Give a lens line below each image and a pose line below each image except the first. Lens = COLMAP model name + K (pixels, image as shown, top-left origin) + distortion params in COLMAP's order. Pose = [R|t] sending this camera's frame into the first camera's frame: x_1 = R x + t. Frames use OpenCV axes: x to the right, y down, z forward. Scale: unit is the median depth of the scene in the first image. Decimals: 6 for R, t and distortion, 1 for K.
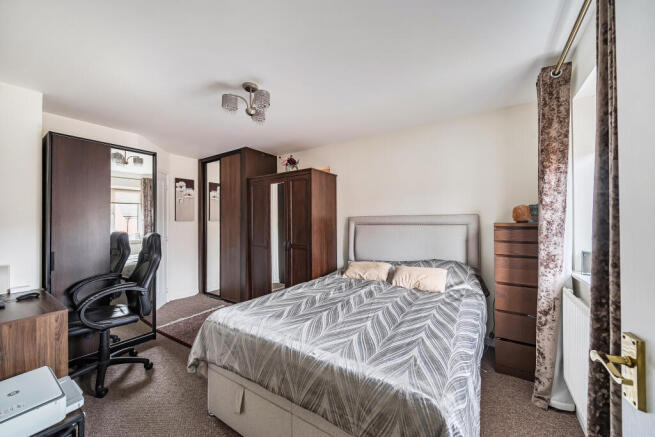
lens RADIAL K [[247.4, 0, 329.0], [0, 247.4, 221.1], [0, 0, 1]] dist [0.001954, 0.000151]
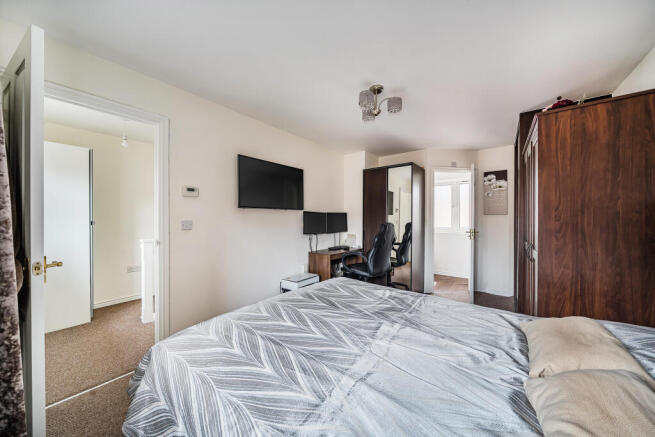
lens RADIAL K [[221.6, 0, 329.0], [0, 221.6, 217.9], [0, 0, 1]] dist [0.000197, 0.000004]
pose [[-0.084570, 0.003917, -0.996410, 0.871067], [0.000603, 0.999992, 0.003880, 0.022238], [0.996417, -0.000273, -0.084571, 1.111293]]
